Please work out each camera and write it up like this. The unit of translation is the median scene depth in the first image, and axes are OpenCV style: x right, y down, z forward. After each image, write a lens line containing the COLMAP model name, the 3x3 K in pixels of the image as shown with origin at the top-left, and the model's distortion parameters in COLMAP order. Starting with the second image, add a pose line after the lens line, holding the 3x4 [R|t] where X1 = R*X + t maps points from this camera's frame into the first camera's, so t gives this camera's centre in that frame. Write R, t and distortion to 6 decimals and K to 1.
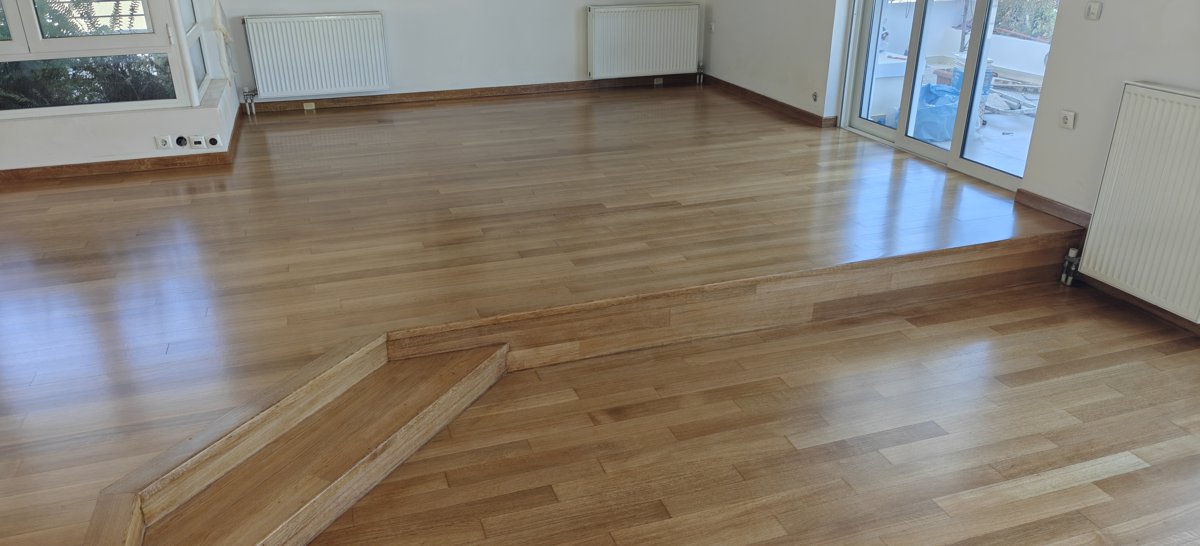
lens RADIAL K [[818.6, 0, 595.5], [0, 818.6, 272.3], [0, 0, 1]] dist [0.039927, -0.056617]
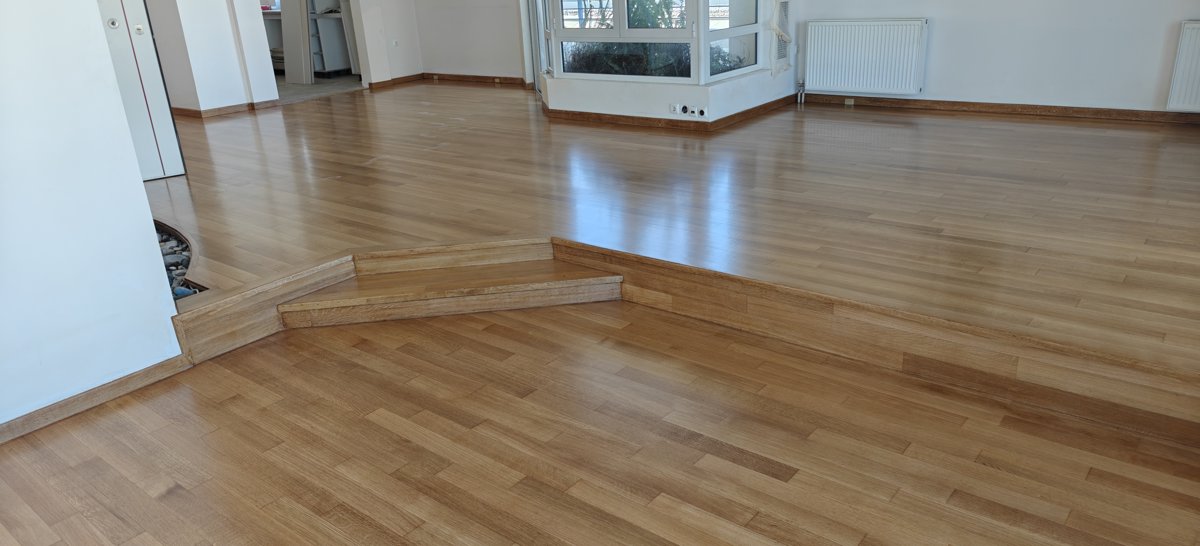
lens RADIAL K [[818.6, 0, 595.5], [0, 818.6, 272.3], [0, 0, 1]] dist [0.039927, -0.056617]
pose [[0.526178, 0.275974, -0.804348, 0.692180], [-0.285788, 0.948247, 0.138393, -0.063033], [0.800913, 0.157054, 0.577817, 0.191105]]
